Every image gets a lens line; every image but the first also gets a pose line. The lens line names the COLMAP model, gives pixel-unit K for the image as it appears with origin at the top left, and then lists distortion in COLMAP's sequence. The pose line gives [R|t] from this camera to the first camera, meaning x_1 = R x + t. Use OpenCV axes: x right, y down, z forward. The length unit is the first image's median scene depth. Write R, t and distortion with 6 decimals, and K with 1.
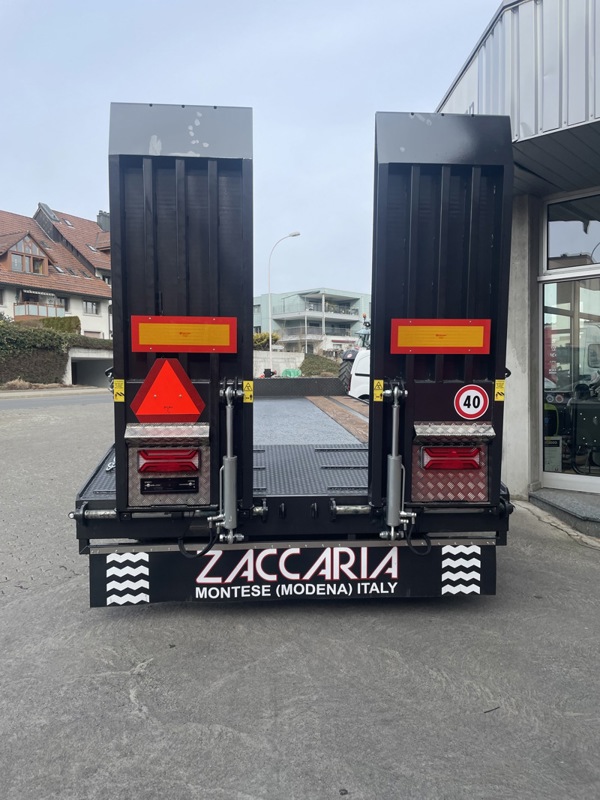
lens RADIAL K [[596.2, 0, 296.1], [0, 596.2, 399.8], [0, 0, 1]] dist [0.065769, -0.077704]
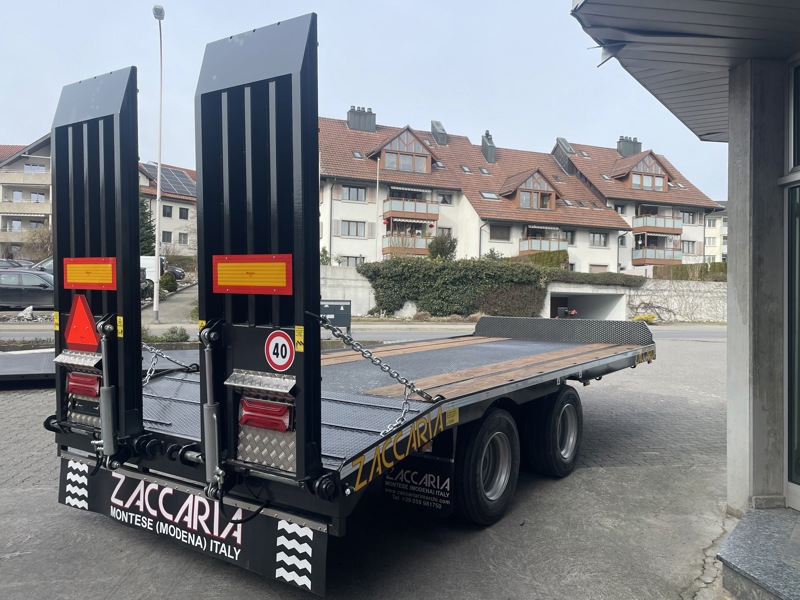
lens RADIAL K [[645.6, 0, 403.7], [0, 645.6, 297.8], [0, 0, 1]] dist [0.047117, -0.062824]
pose [[0.787260, 0.016763, -0.616393, 0.953023], [-0.054789, 0.997578, -0.042847, -0.039877], [0.614182, 0.067503, 0.786272, 0.368768]]
